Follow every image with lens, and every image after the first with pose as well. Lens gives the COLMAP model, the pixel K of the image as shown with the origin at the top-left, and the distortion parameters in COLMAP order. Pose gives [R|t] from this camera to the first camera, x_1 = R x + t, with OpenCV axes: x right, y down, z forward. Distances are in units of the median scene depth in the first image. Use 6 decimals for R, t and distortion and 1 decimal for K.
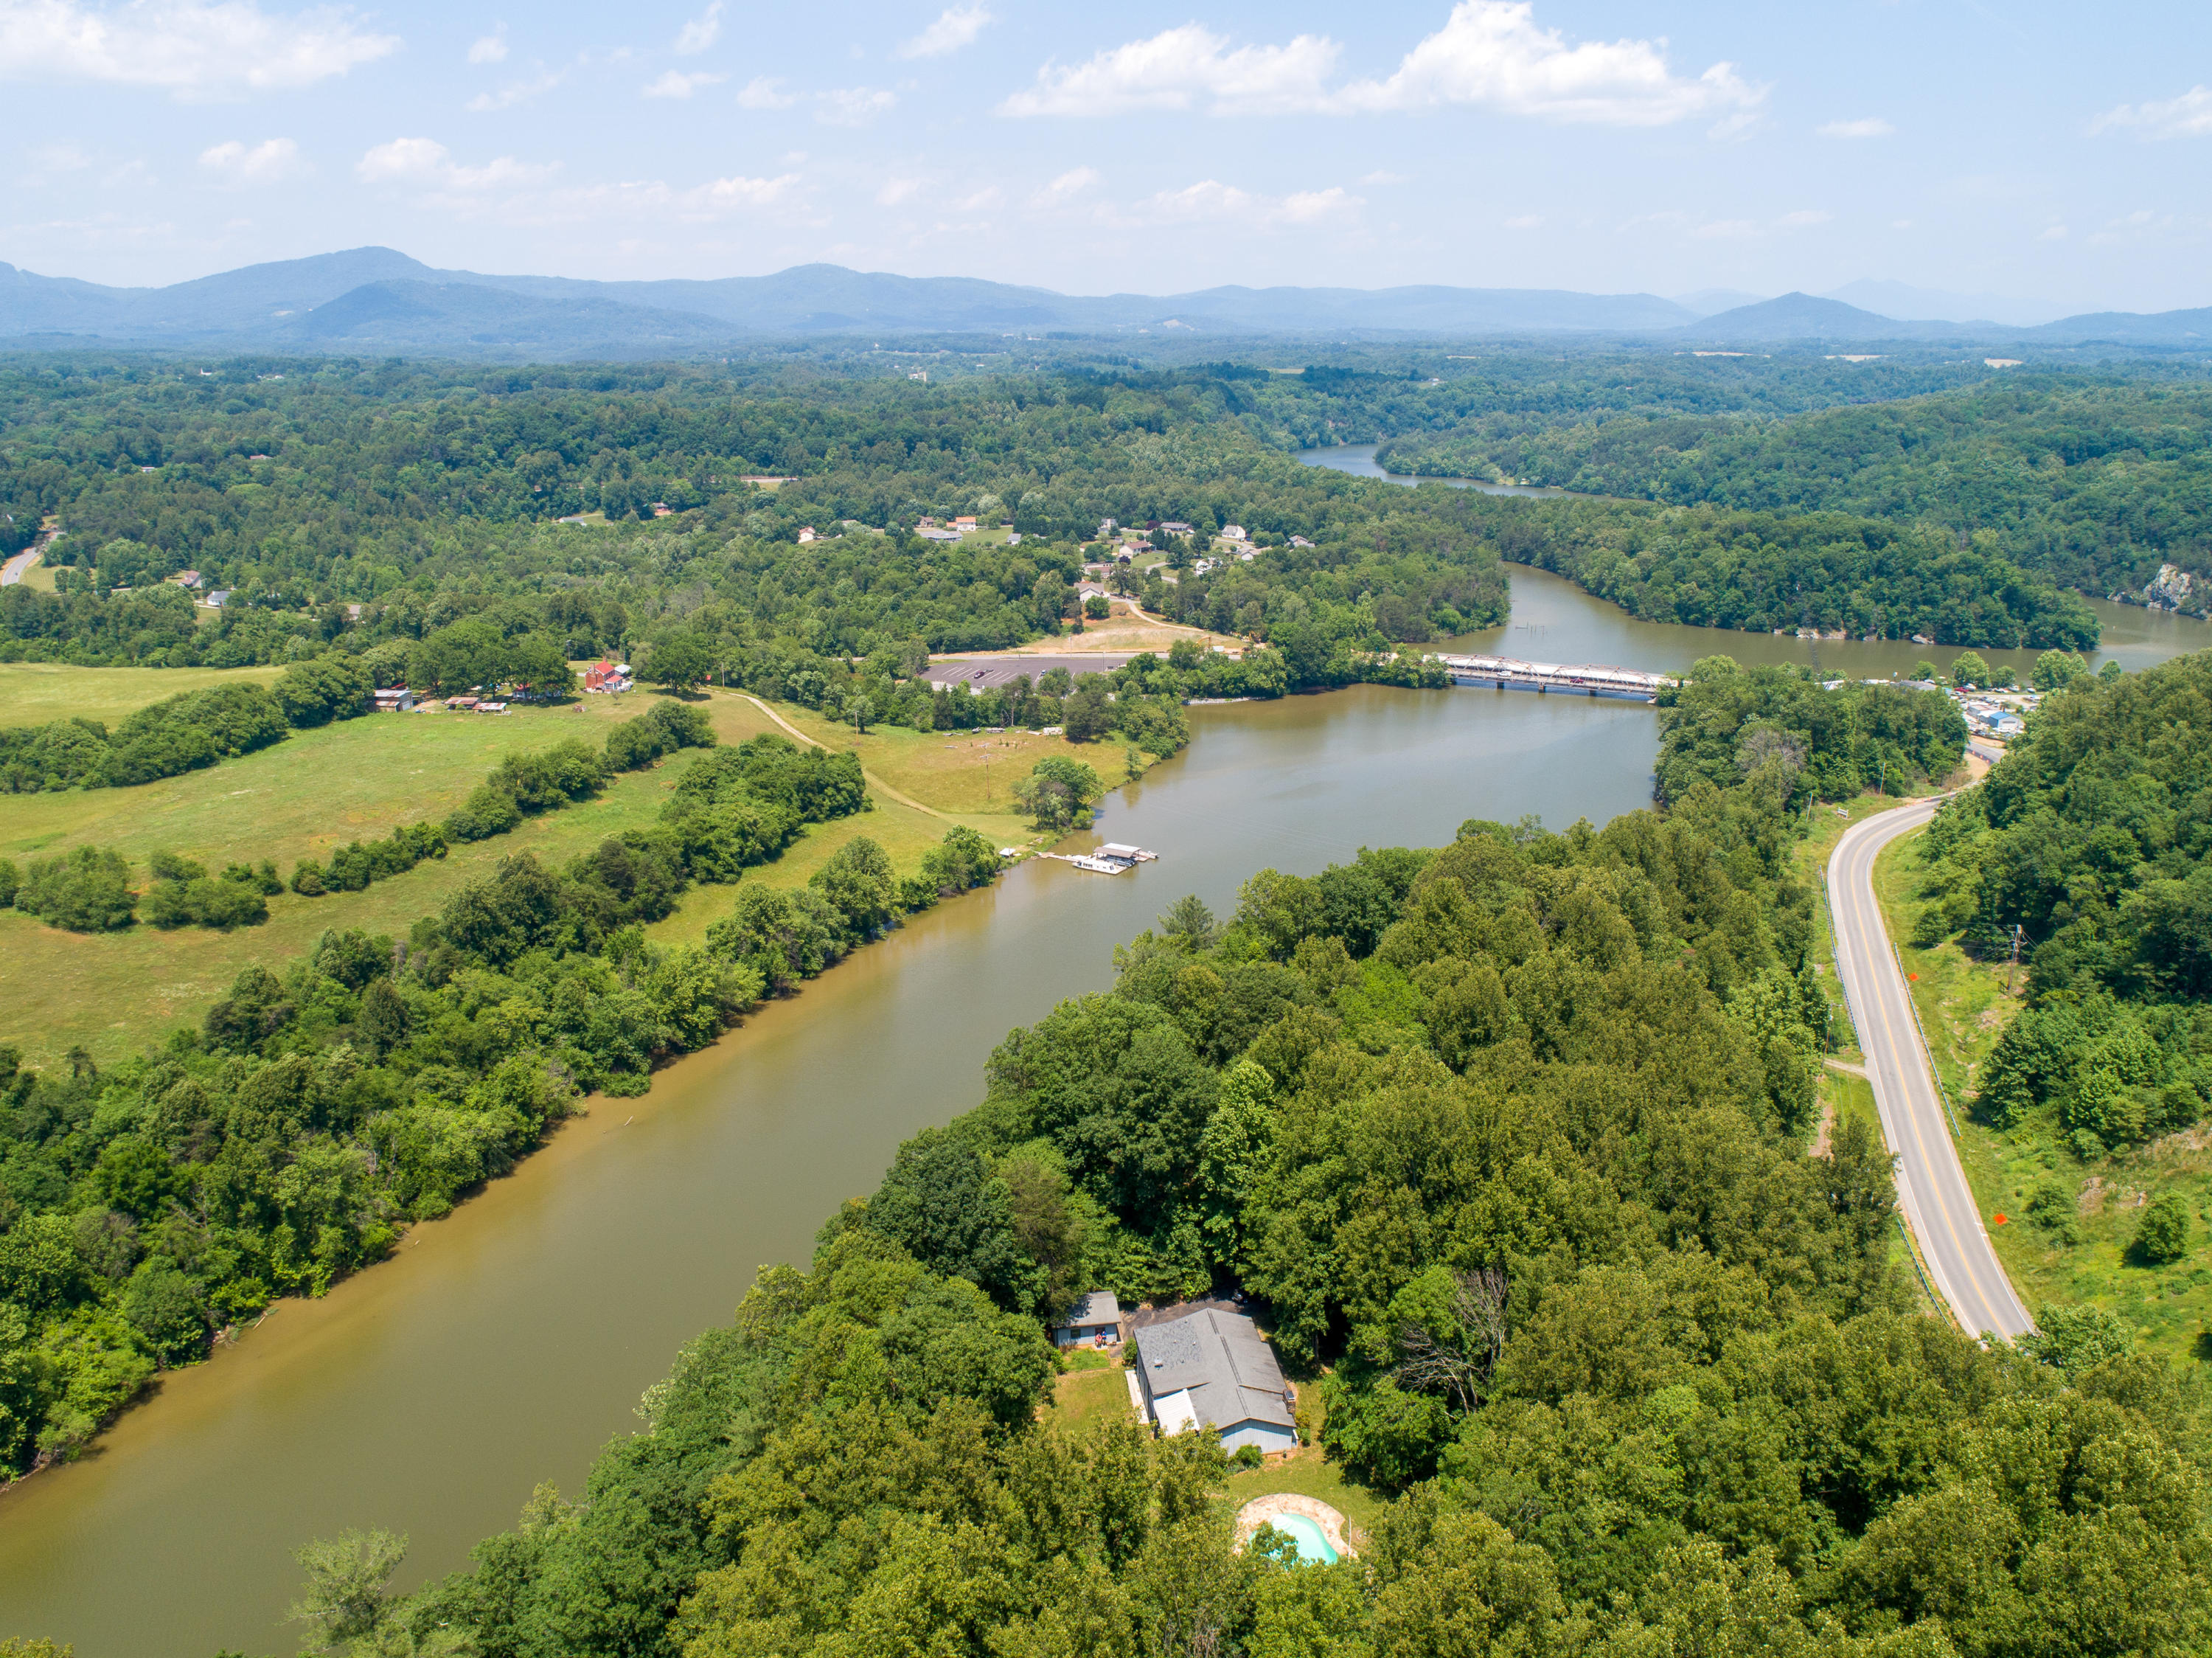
lens RADIAL K [[1667.2, 0, 1106.0], [0, 1667.2, 829.0], [0, 0, 1]] dist [-0.008783, -0.003768]
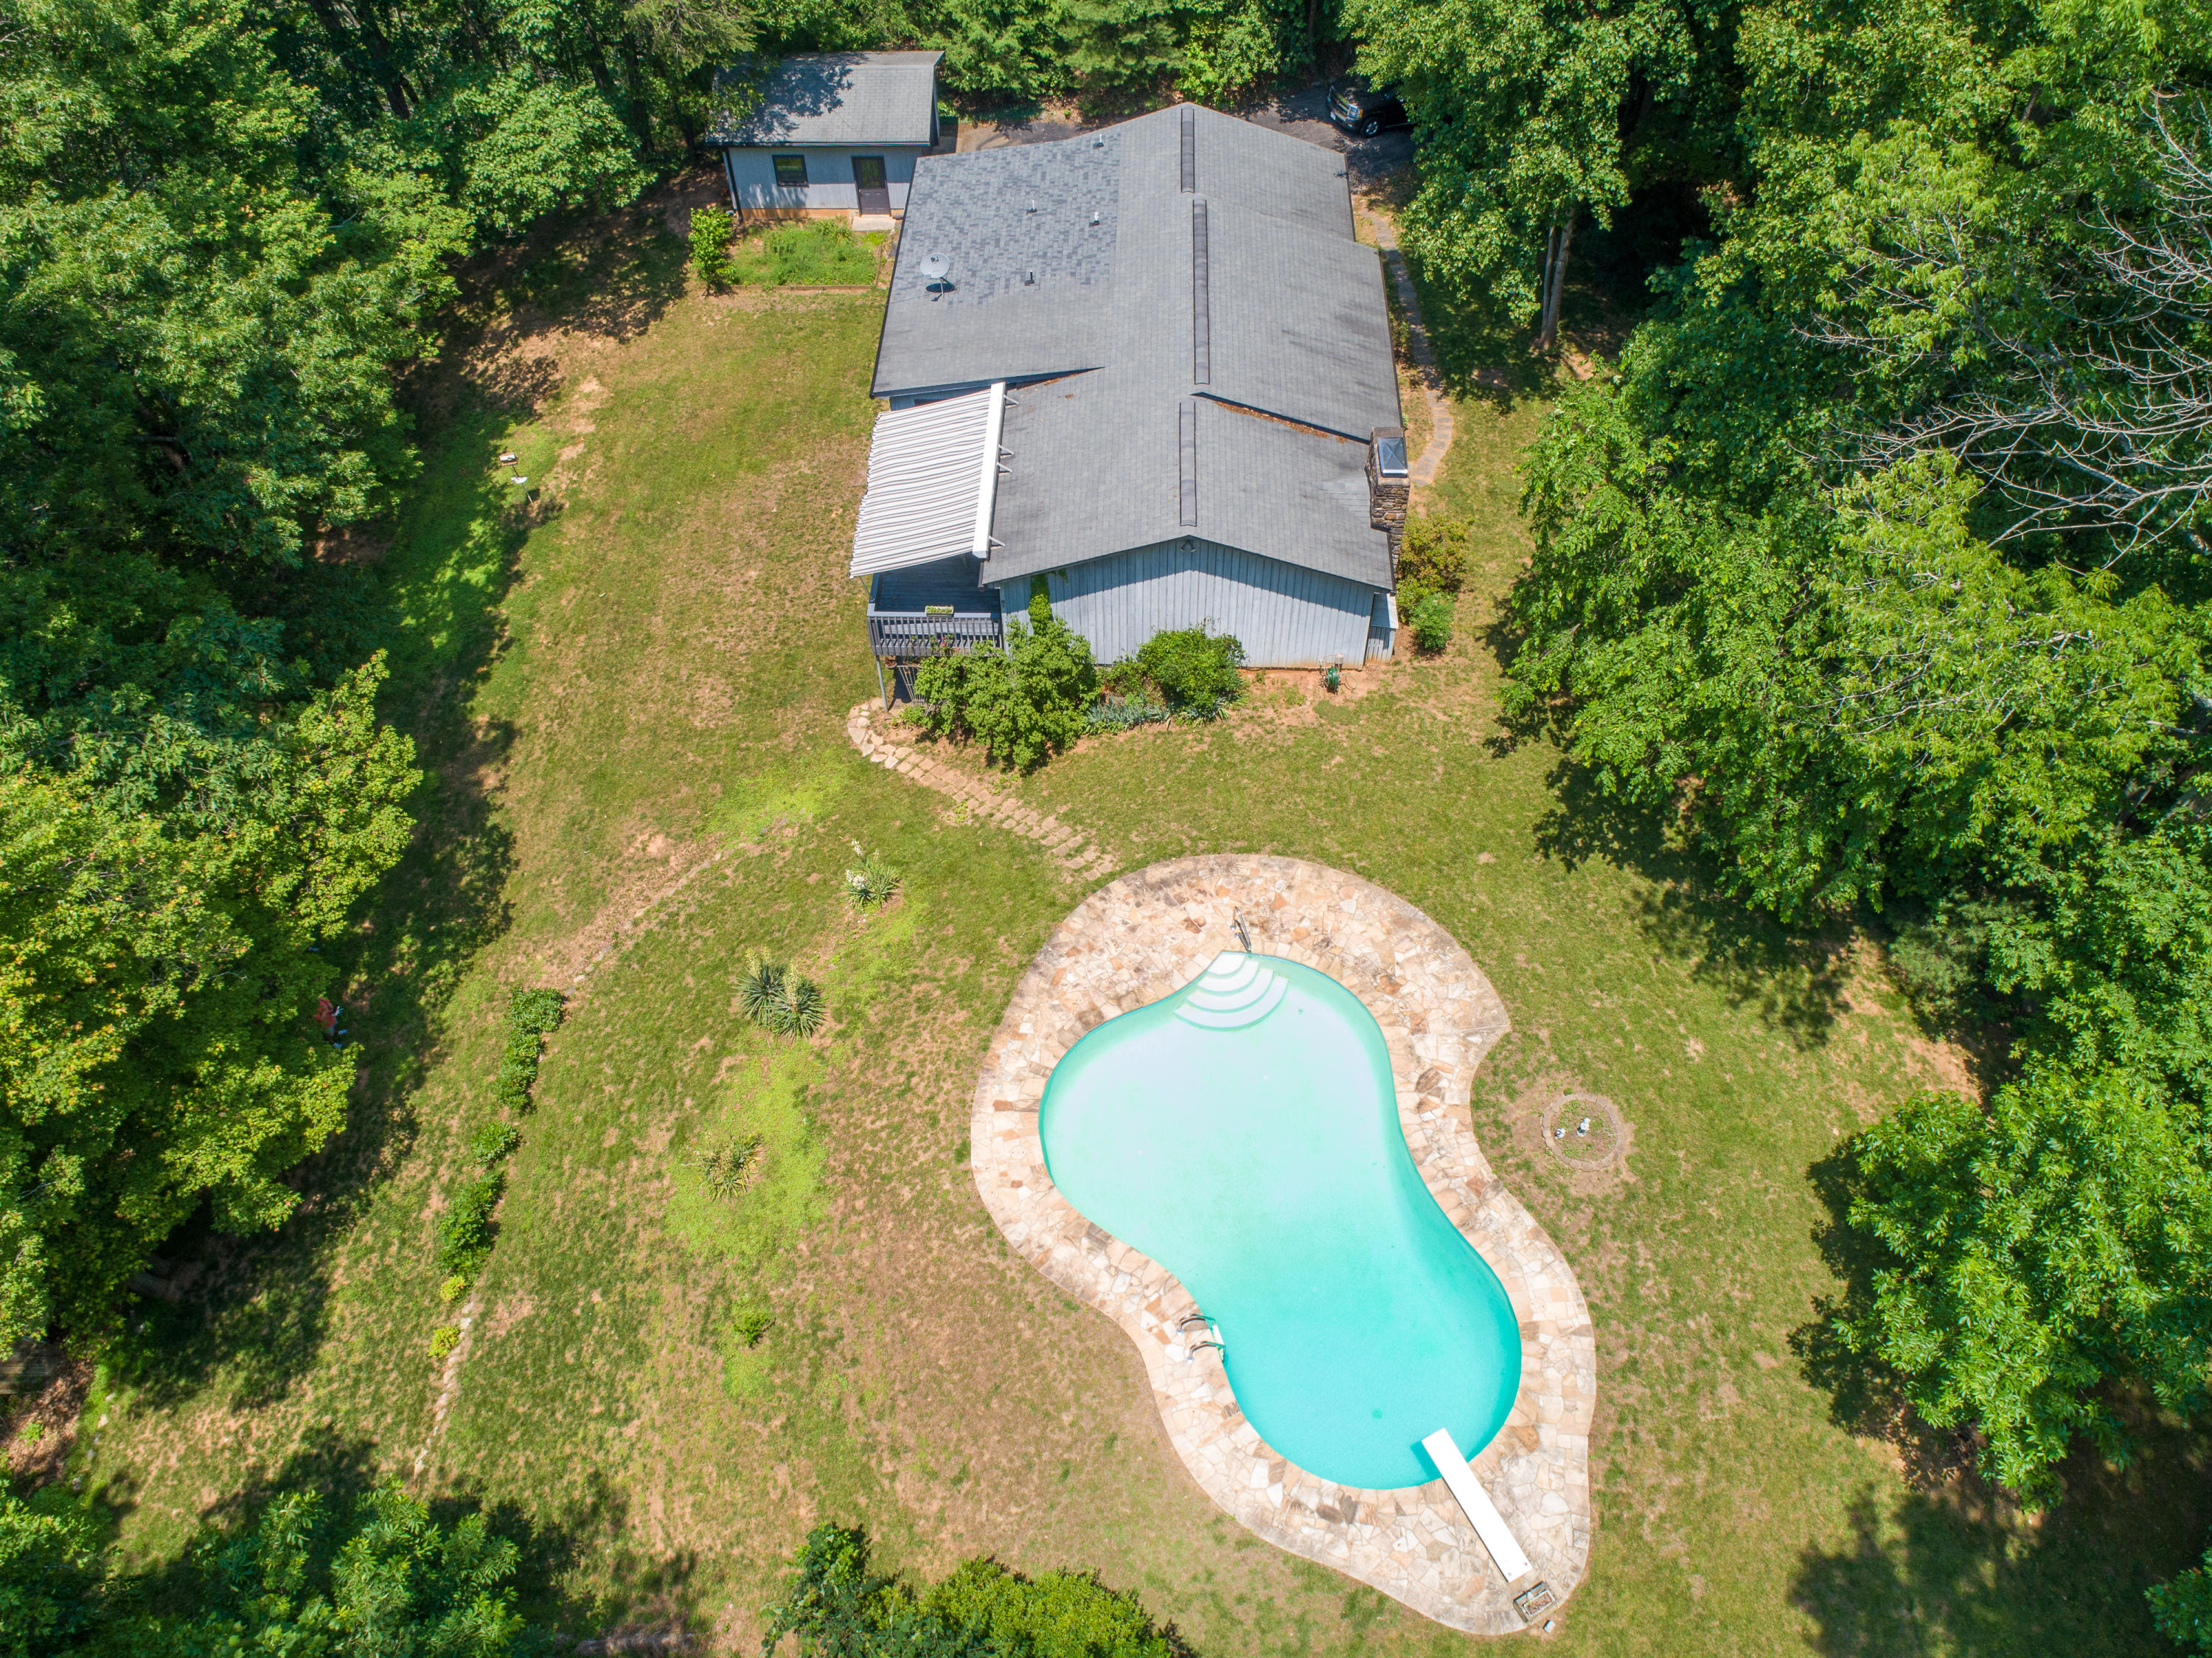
lens RADIAL K [[1667.2, 0, 1106.0], [0, 1667.2, 829.0], [0, 0, 1]] dist [-0.008783, -0.003768]
pose [[0.983202, 0.137353, -0.120201, 0.106902], [-0.044260, 0.818320, 0.573056, 0.251908], [0.177074, -0.558109, 0.810653, 0.778270]]
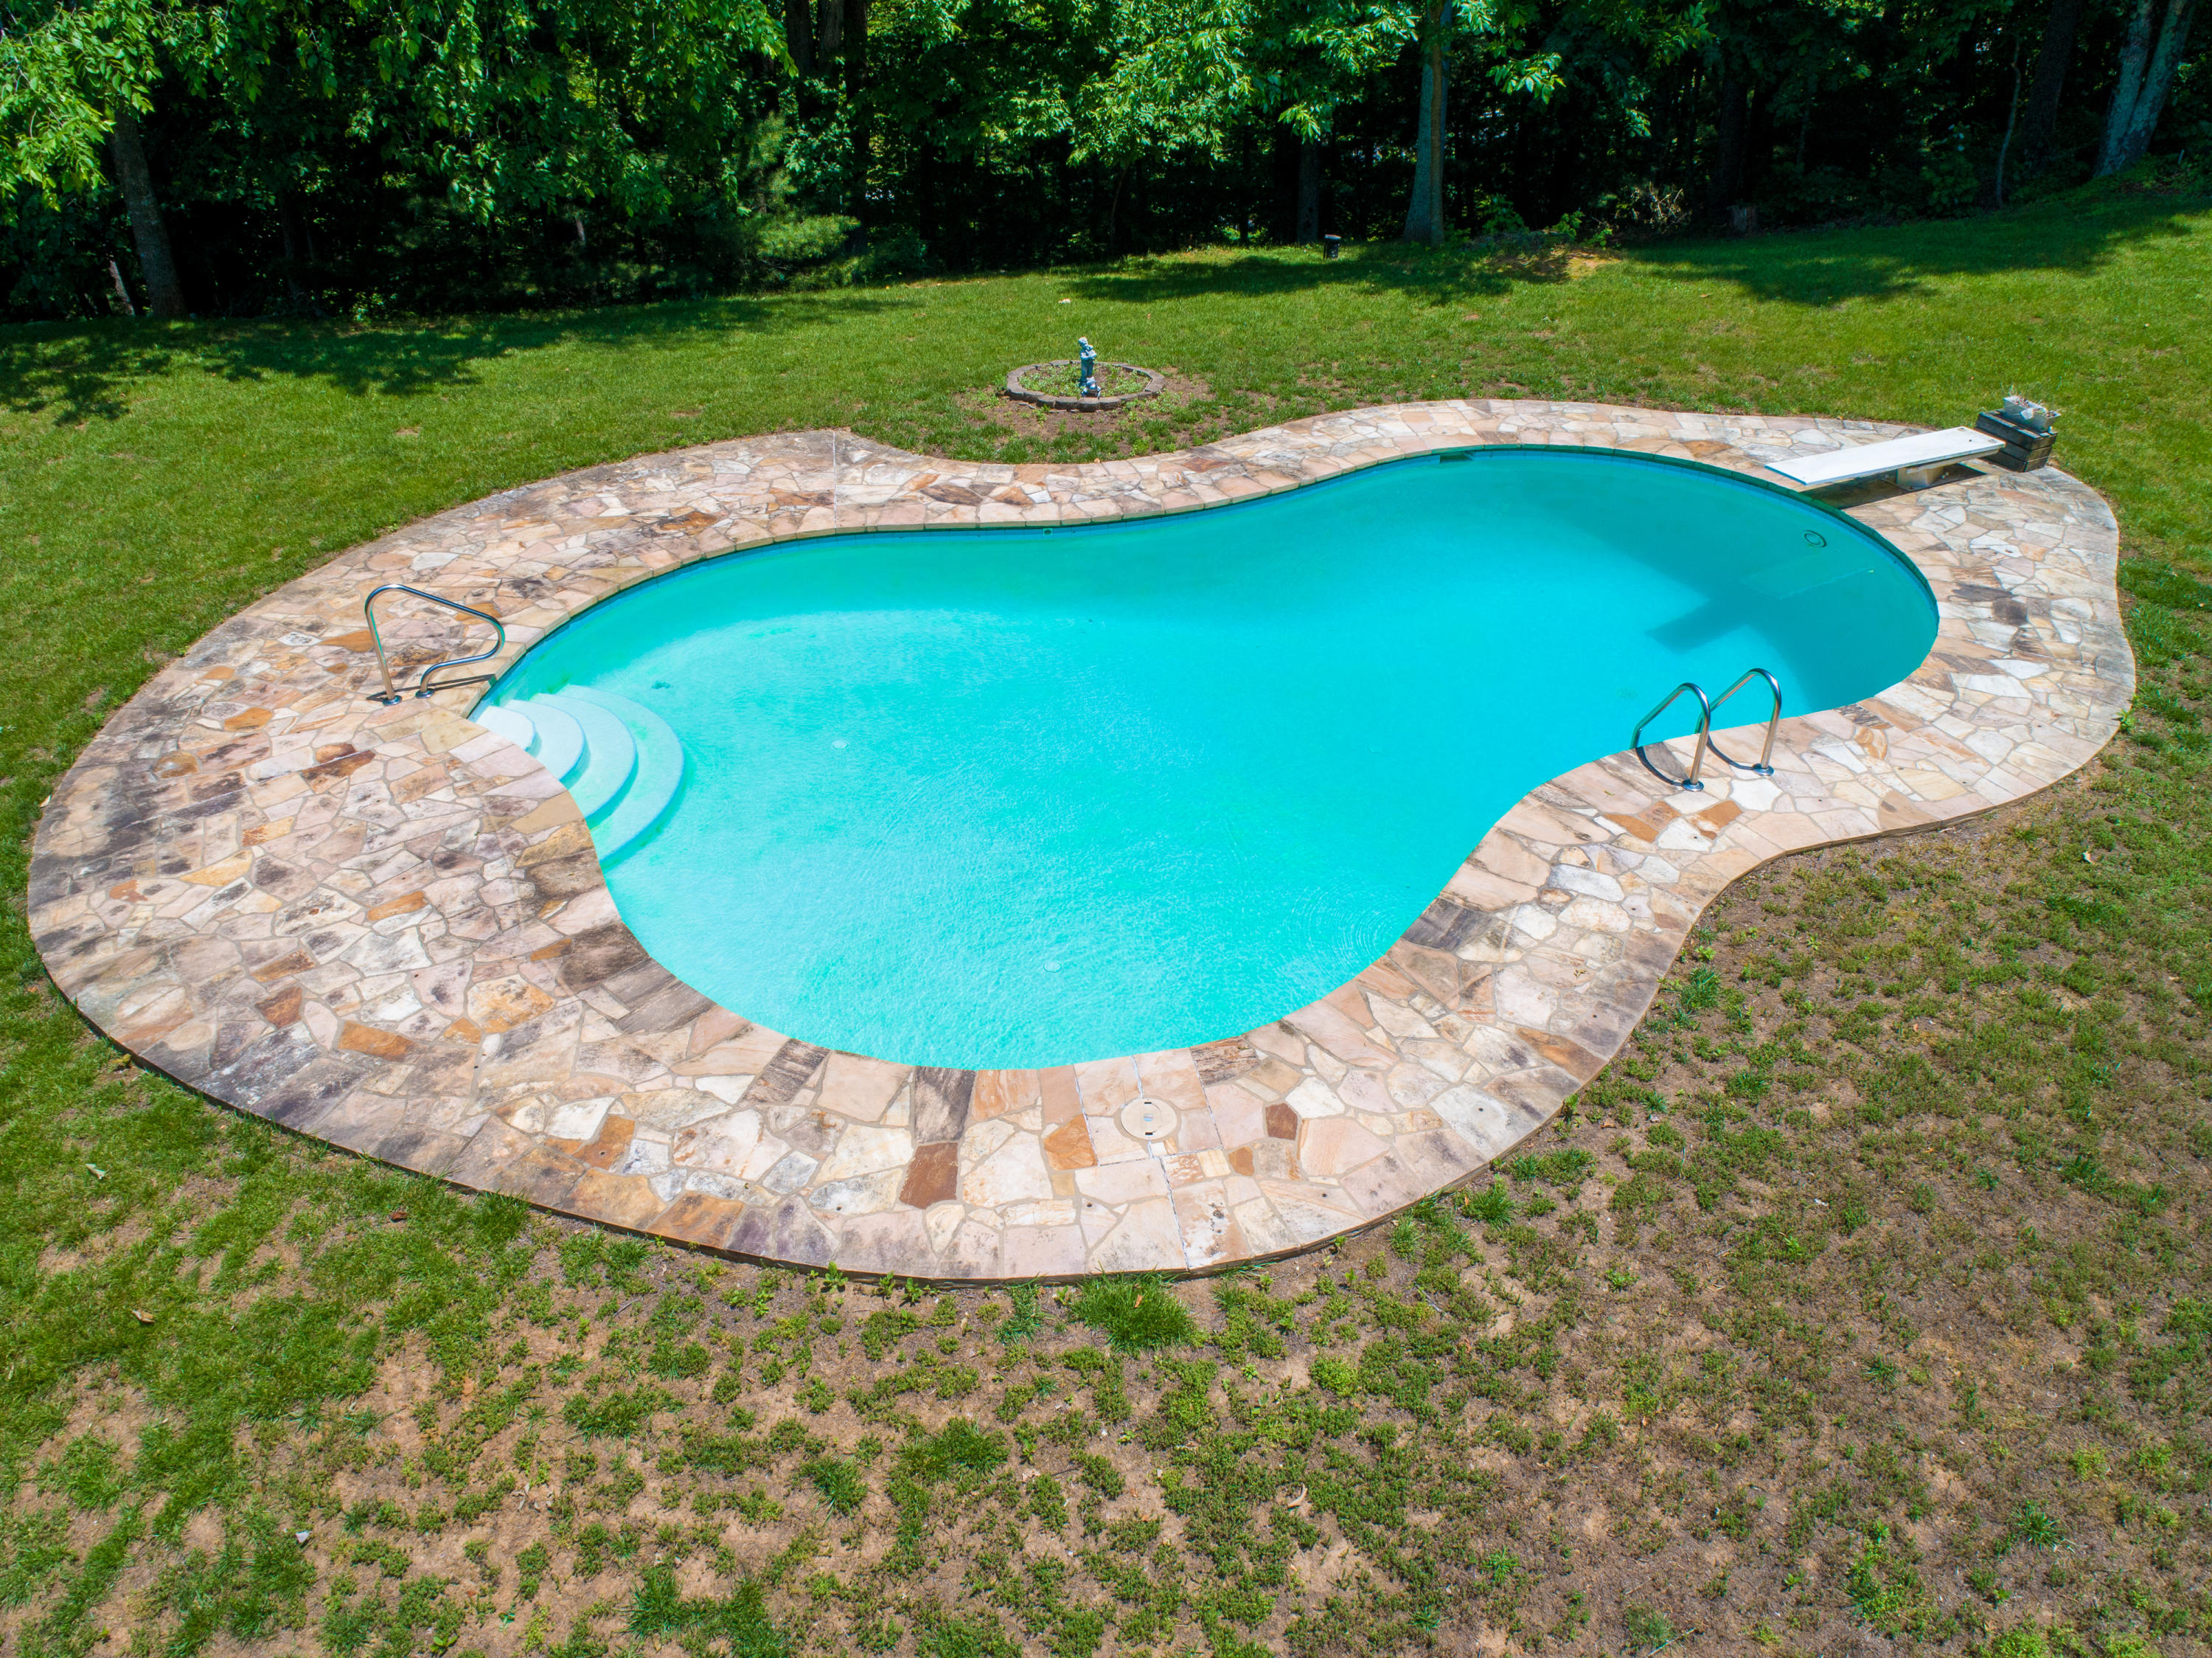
lens RADIAL K [[1667.2, 0, 1106.0], [0, 1667.2, 829.0], [0, 0, 1]] dist [-0.008783, -0.003768]
pose [[0.178950, -0.546183, 0.818328, 0.041573], [0.302548, 0.822000, 0.482473, 0.365491], [-0.936184, 0.161245, 0.312344, 0.899556]]
